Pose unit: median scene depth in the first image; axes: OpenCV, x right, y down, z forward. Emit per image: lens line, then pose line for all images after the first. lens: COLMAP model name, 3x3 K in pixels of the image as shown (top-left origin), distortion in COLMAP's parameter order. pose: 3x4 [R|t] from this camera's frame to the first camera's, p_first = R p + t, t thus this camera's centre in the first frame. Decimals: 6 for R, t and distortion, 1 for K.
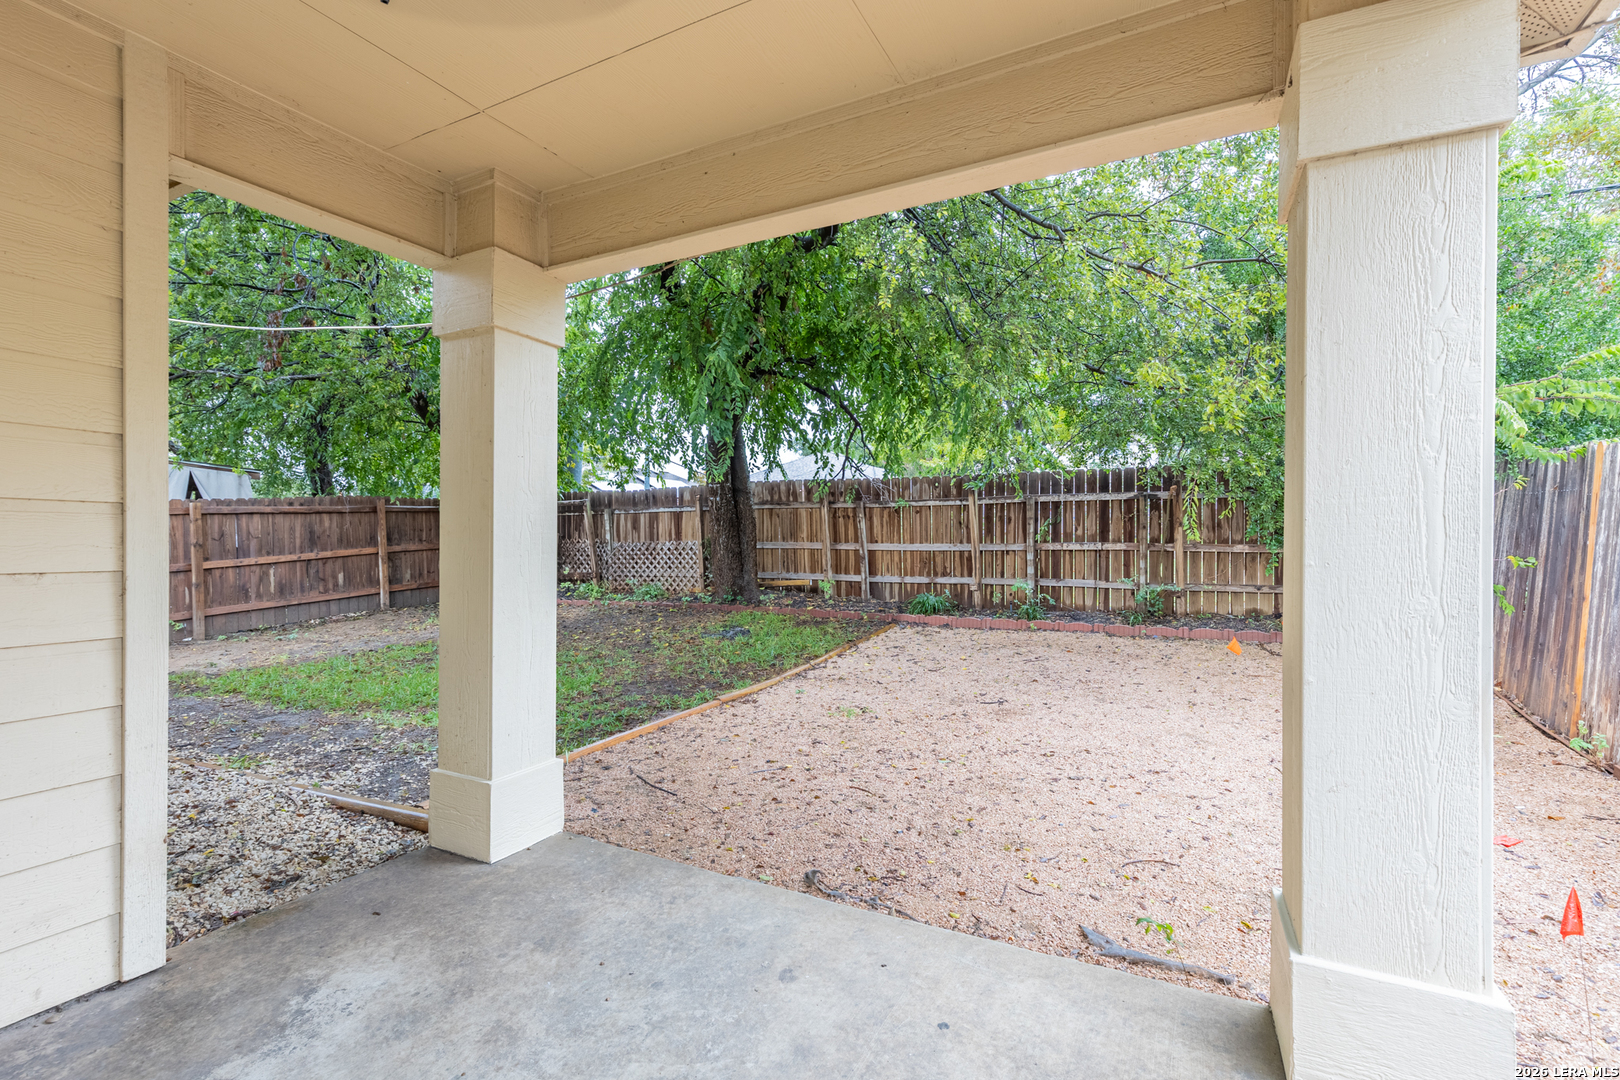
lens RADIAL K [[728.1, 0, 809.1], [0, 728.1, 537.9], [0, 0, 1]] dist [0.009951, -0.002686]
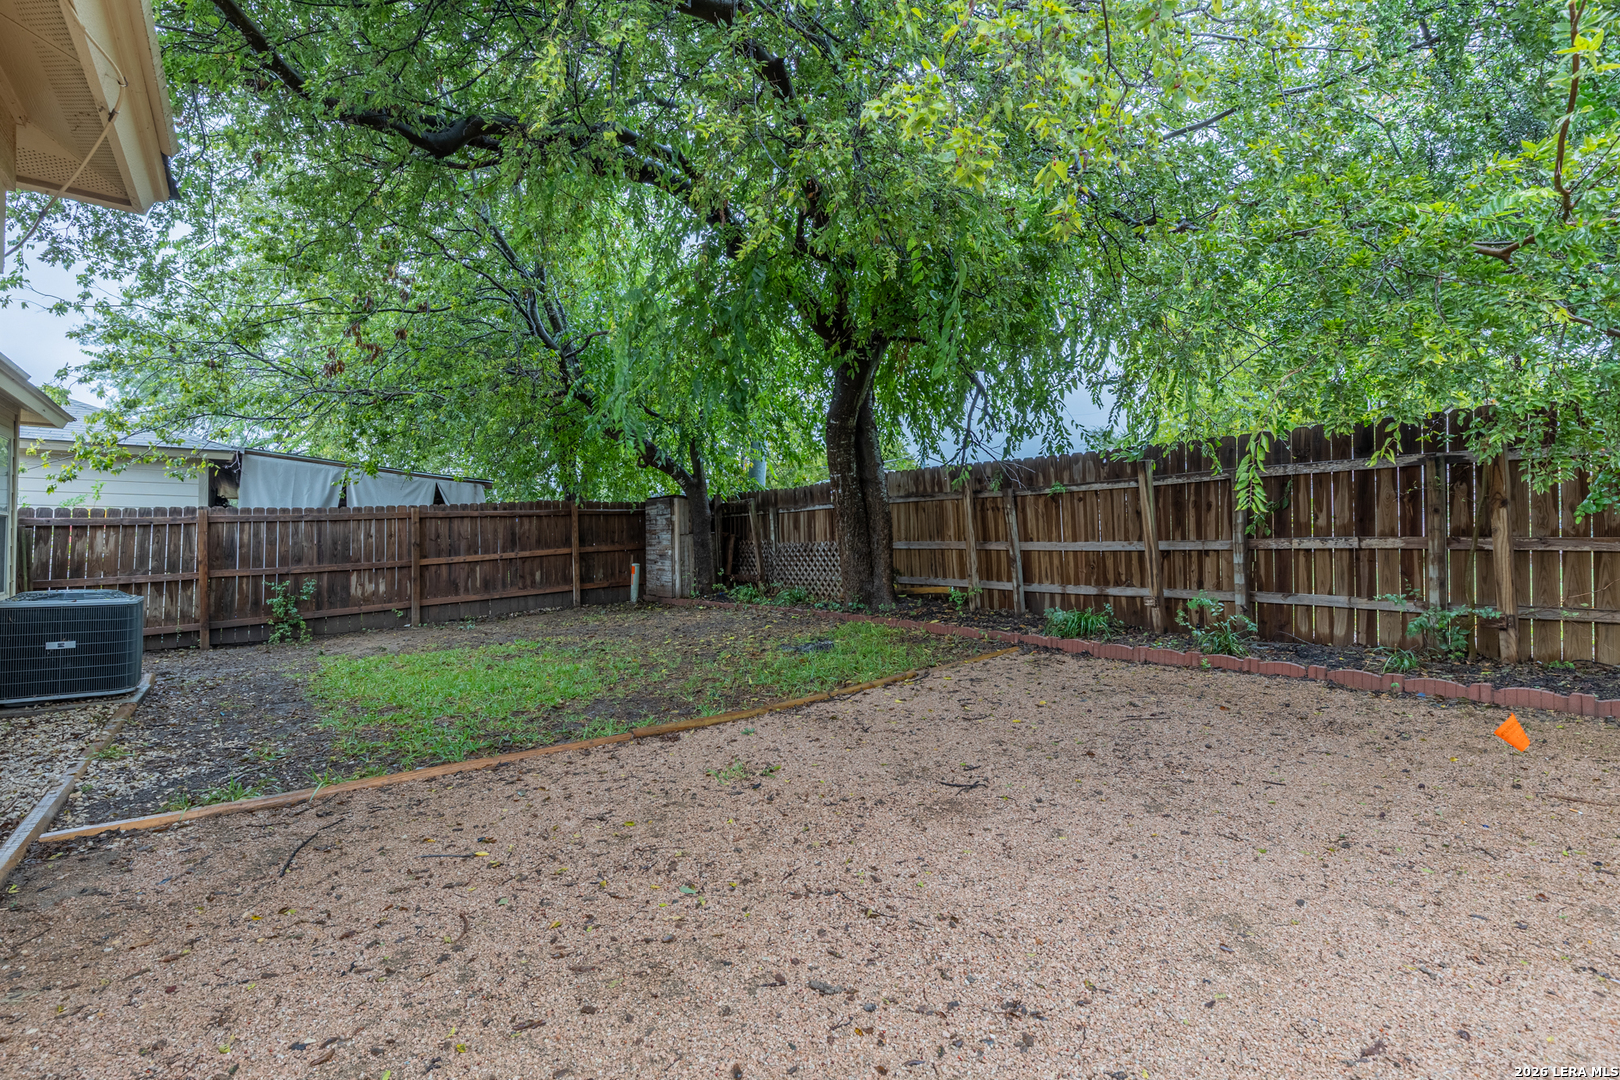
lens RADIAL K [[728.1, 0, 809.0], [0, 728.1, 541.6], [0, 0, 1]] dist [0.009951, -0.002686]
pose [[0.908546, -0.003685, -0.417769, 0.212437], [0.001685, 0.999985, -0.005156, 0.011590], [0.417782, 0.003980, 0.908539, 0.205620]]
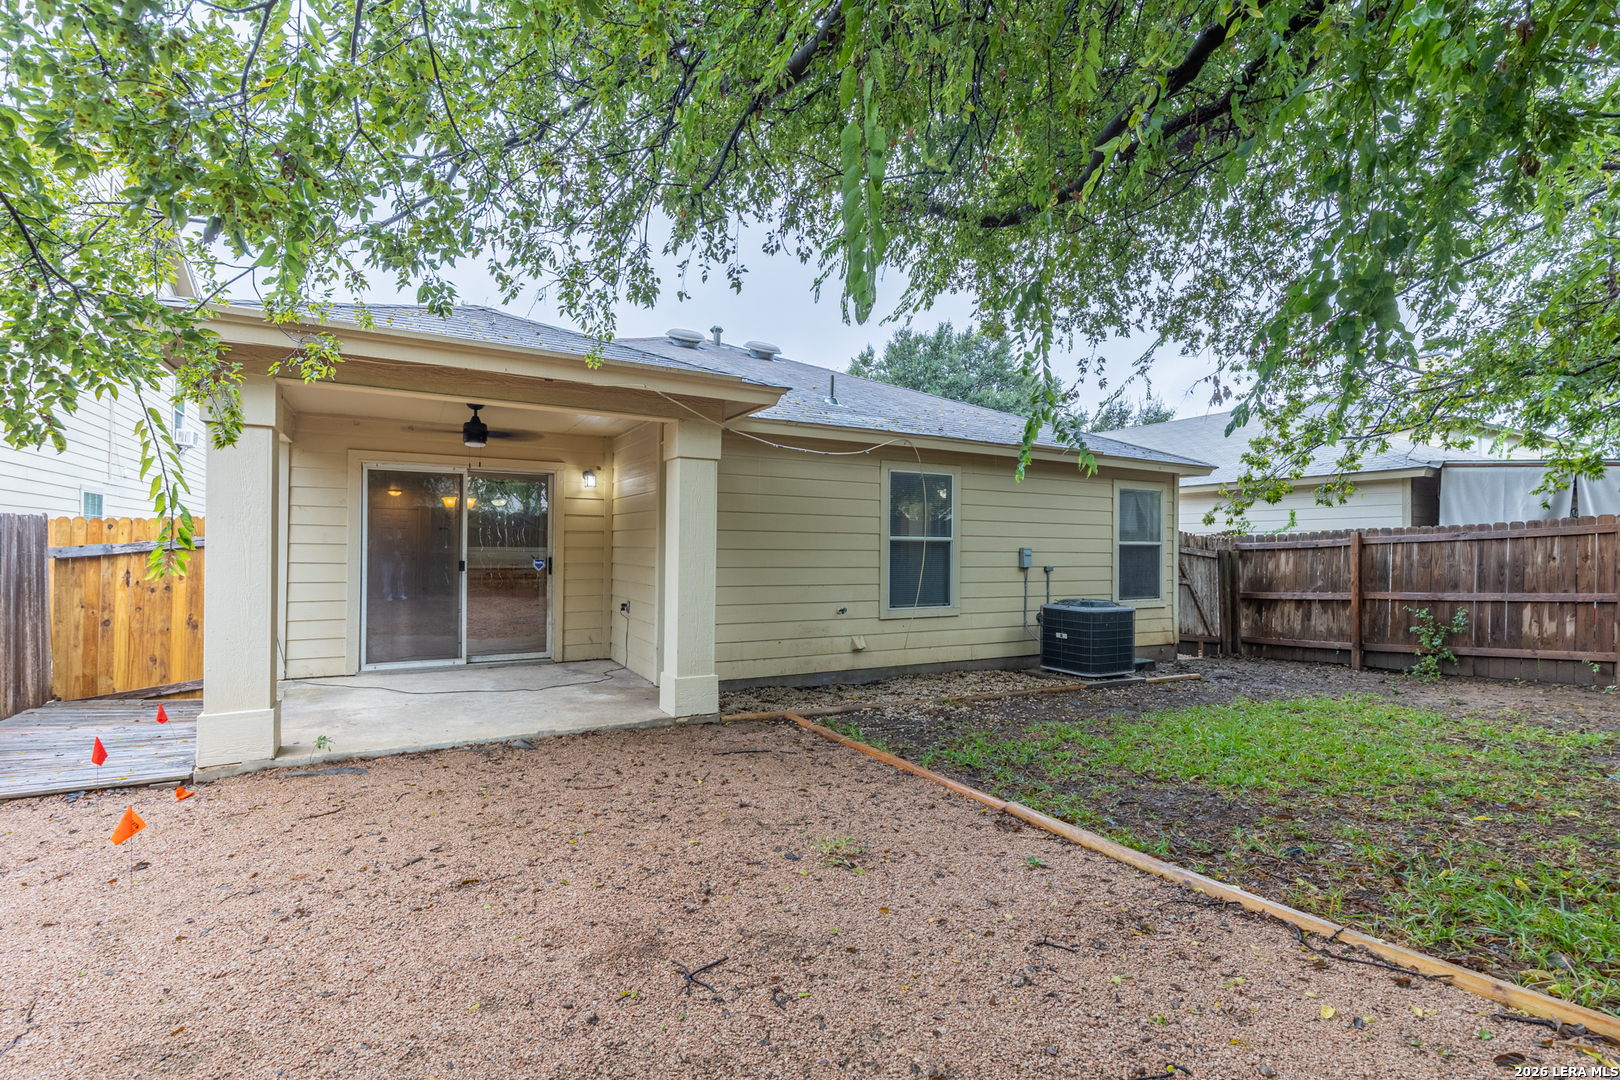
lens RADIAL K [[728.1, 0, 811.1], [0, 728.1, 545.5], [0, 0, 1]] dist [0.009951, -0.002686]
pose [[-0.545939, -0.010935, -0.837753, 0.304208], [-0.004368, 0.999938, -0.010206, -0.005386], [0.837813, -0.001912, -0.545954, 0.682276]]
